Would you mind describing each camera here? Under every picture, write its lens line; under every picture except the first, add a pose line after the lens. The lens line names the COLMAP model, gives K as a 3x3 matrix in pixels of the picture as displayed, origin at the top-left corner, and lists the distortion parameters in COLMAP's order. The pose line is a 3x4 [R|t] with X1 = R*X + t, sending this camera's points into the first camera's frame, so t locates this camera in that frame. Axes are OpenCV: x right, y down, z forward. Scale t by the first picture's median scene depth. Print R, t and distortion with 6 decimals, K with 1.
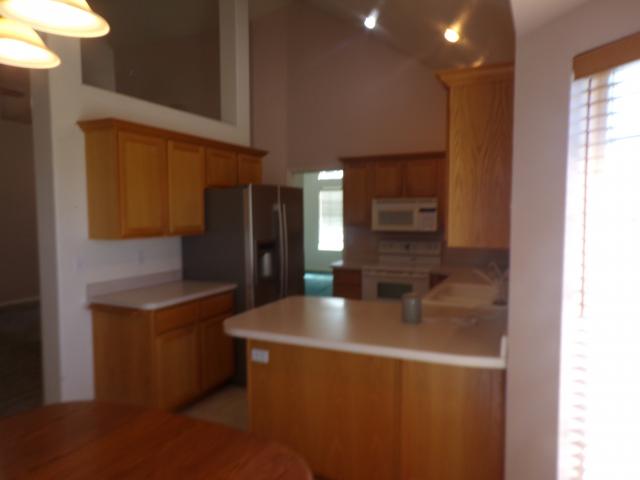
lens RADIAL K [[449.0, 0, 320.8], [0, 449.0, 243.8], [0, 0, 1]] dist [0.006095, 0.003363]
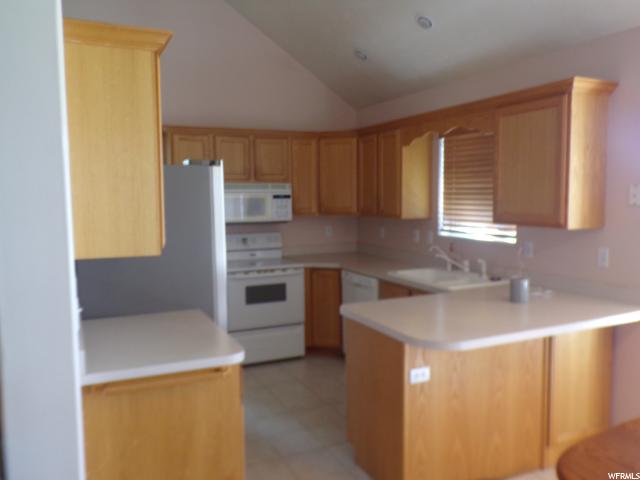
lens RADIAL K [[548.8, 0, 320.4], [0, 548.8, 236.9], [0, 0, 1]] dist [0.009230, 0.002718]
pose [[0.632452, -0.061662, 0.772141, -0.544576], [0.060166, 0.997725, 0.030395, -0.024756], [-0.772259, 0.027233, 0.634724, 0.266415]]
